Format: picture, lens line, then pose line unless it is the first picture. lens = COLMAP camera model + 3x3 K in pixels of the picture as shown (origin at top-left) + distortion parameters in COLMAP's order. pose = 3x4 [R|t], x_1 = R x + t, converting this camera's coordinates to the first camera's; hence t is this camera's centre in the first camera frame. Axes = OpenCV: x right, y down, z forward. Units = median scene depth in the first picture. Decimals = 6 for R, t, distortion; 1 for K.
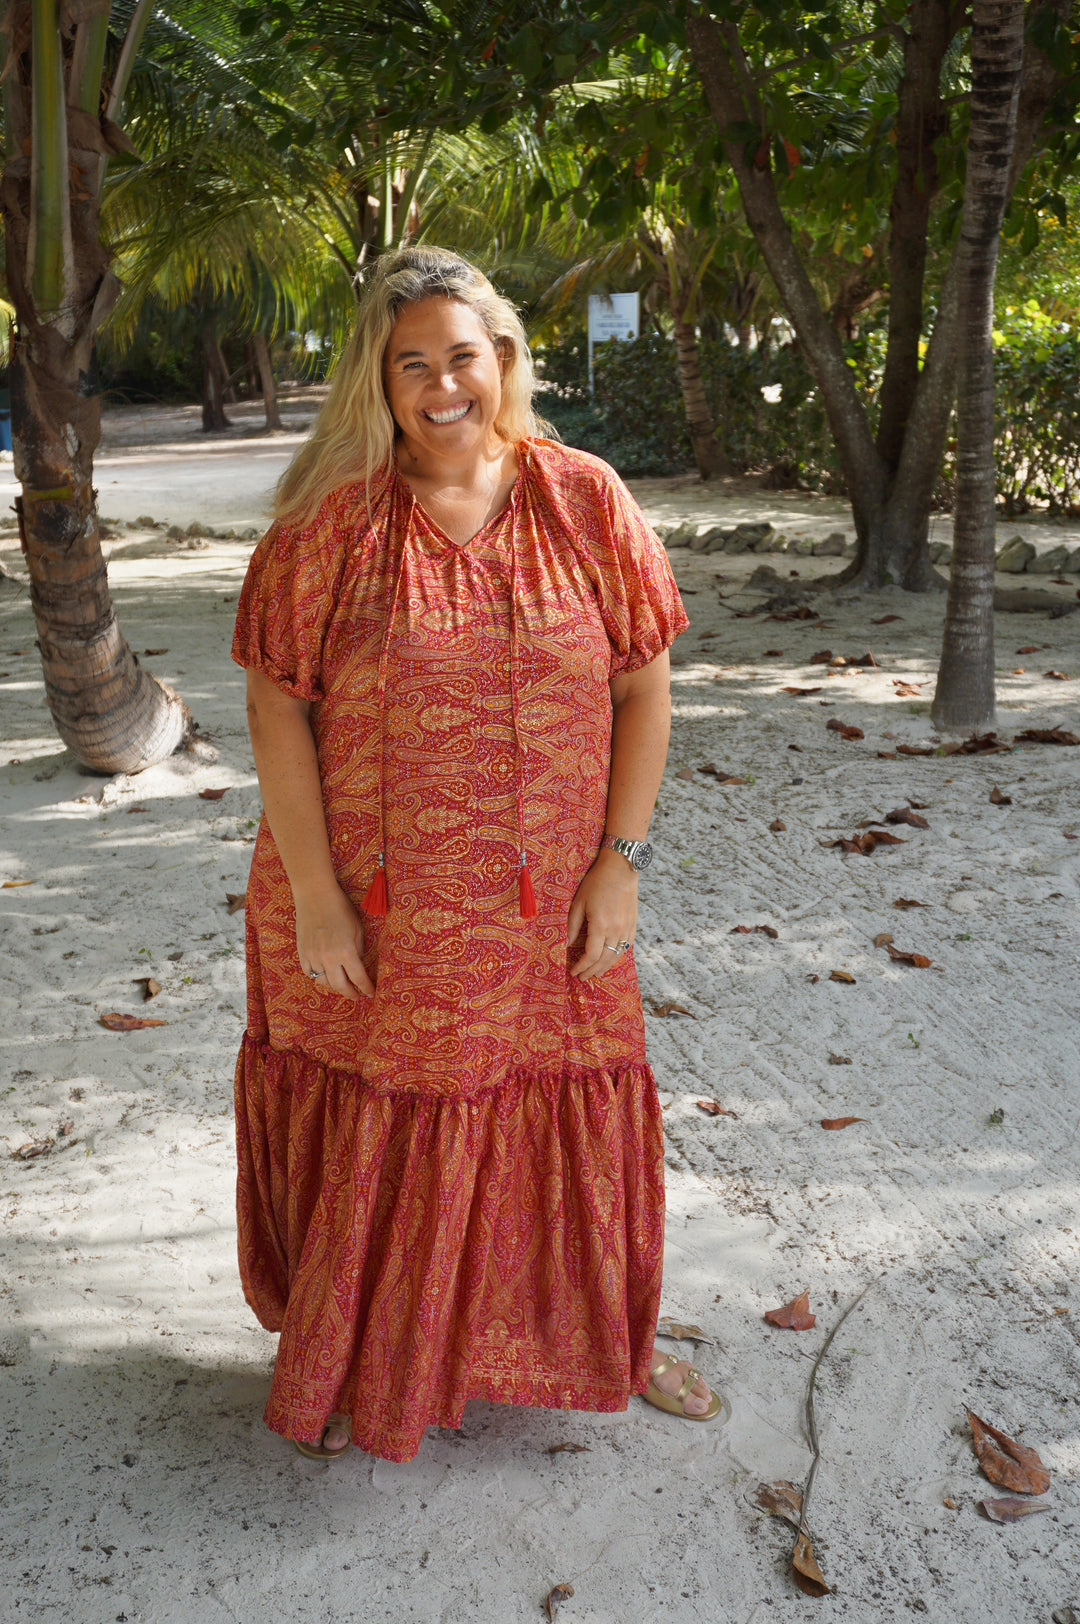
lens RADIAL K [[3043.7, 0, 443.0], [0, 3043.7, 874.5], [0, 0, 1]] dist [0.009914, -0.074162]
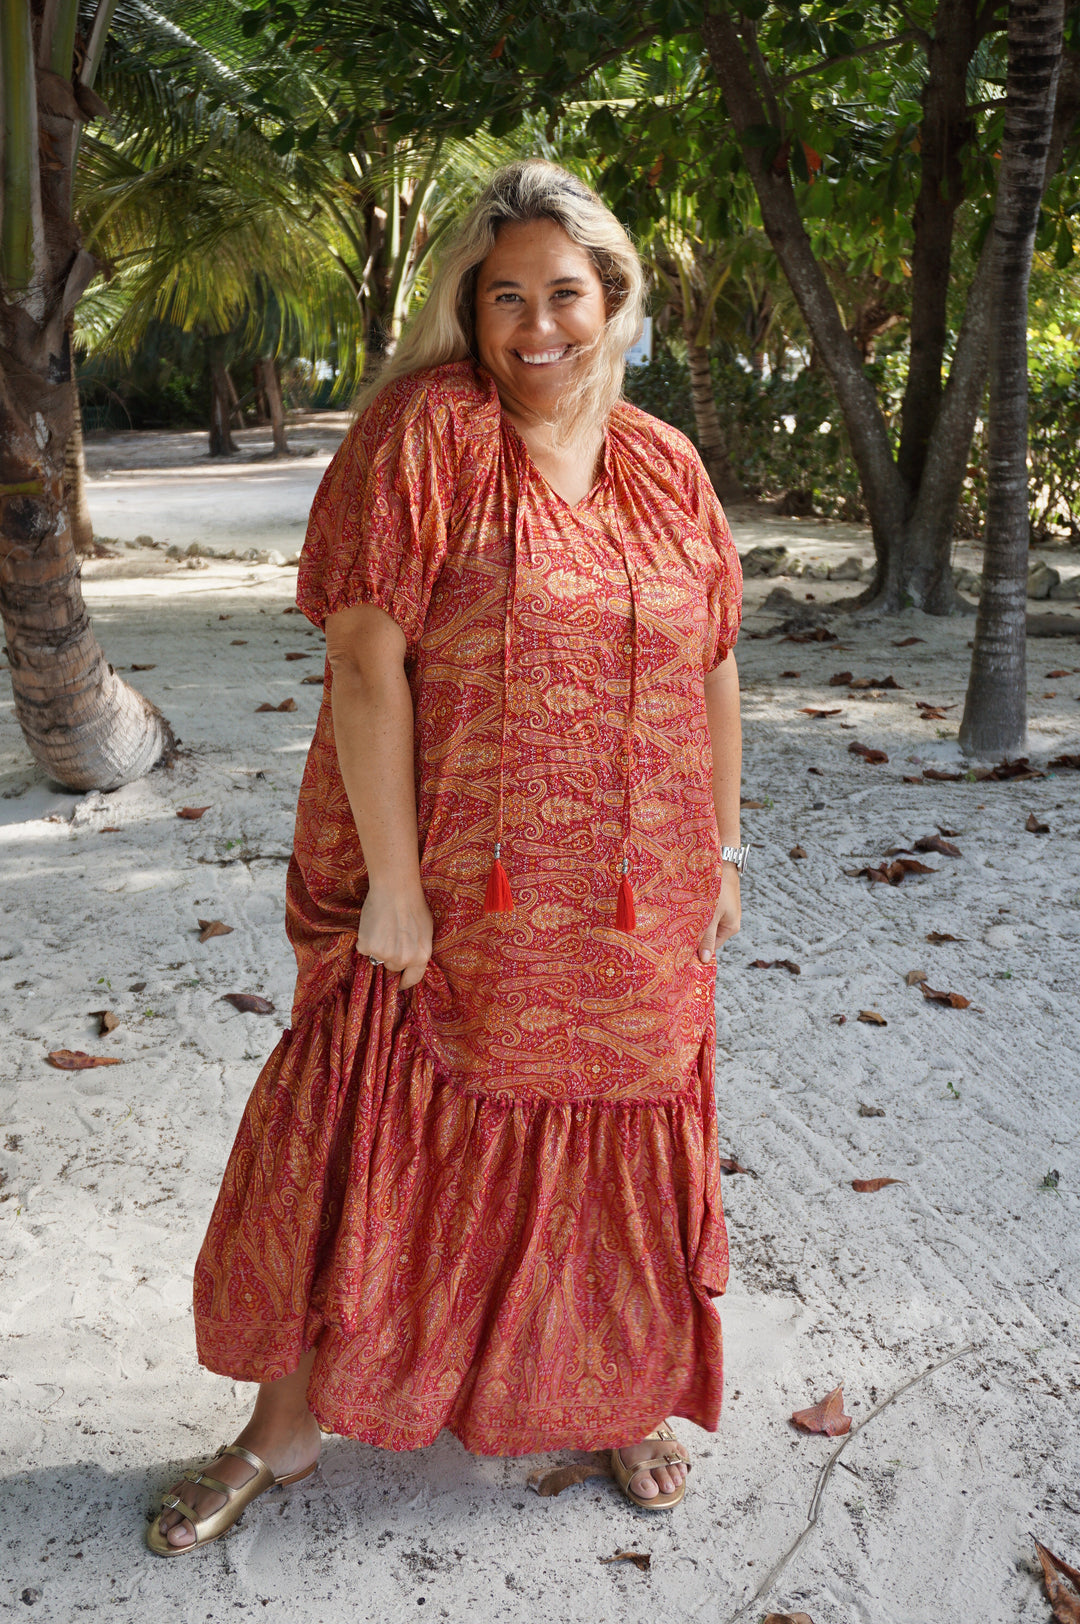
lens RADIAL K [[2685.0, 0, 480.5], [0, 2685.0, 822.4], [0, 0, 1]] dist [-0.012092, 0.096174]
pose [[0.999940, 0.010568, 0.002705, 0.011007], [-0.010468, 0.999345, -0.034628, 0.004016], [-0.003069, 0.034598, 0.999397, 0.183132]]
